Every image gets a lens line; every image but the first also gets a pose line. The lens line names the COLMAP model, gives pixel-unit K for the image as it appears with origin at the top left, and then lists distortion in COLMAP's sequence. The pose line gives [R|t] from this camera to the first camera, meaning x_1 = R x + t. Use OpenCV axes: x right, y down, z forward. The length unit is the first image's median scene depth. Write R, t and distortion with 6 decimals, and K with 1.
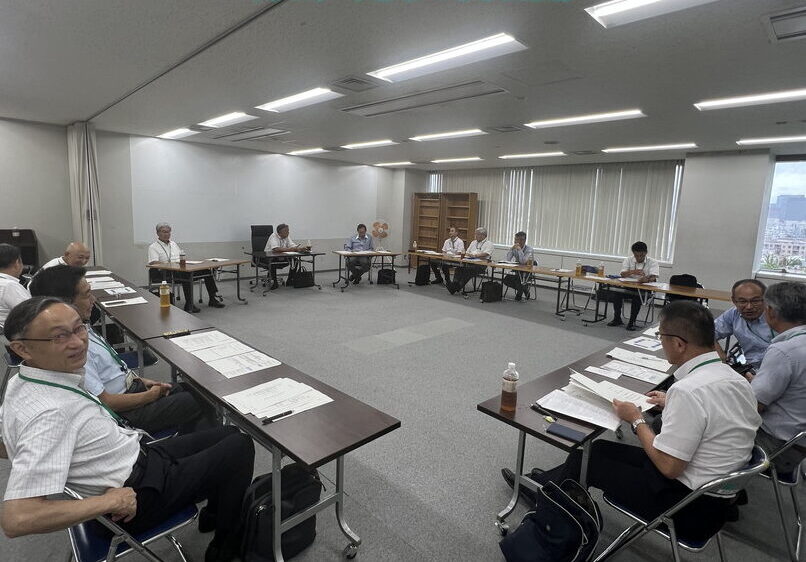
lens RADIAL K [[428.3, 0, 396.3], [0, 428.3, 273.1], [0, 0, 1]] dist [0.001814, 0.000331]
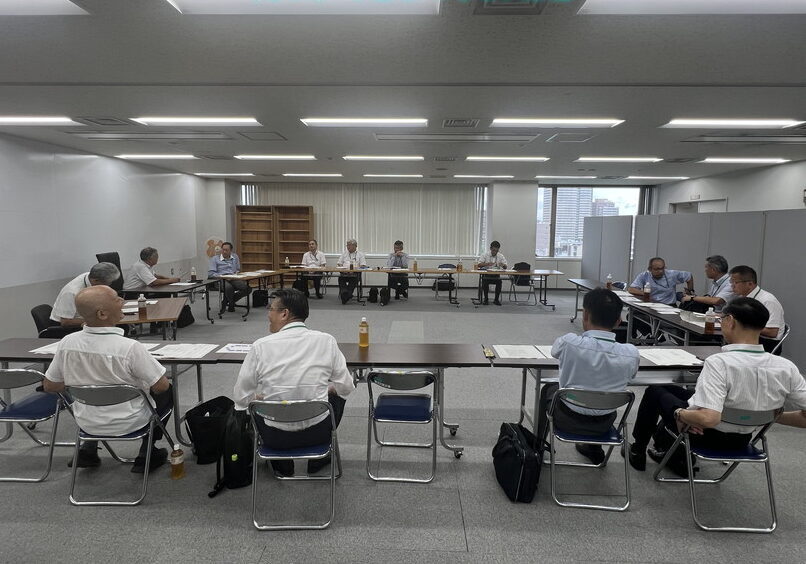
lens RADIAL K [[428.3, 0, 398.9], [0, 428.3, 274.7], [0, 0, 1]] dist [0.001814, 0.000331]
pose [[0.724842, -0.113085, 0.679571, -0.426008], [0.122671, 0.991858, 0.034209, -0.036670], [-0.677906, 0.058567, 0.732812, 0.120974]]
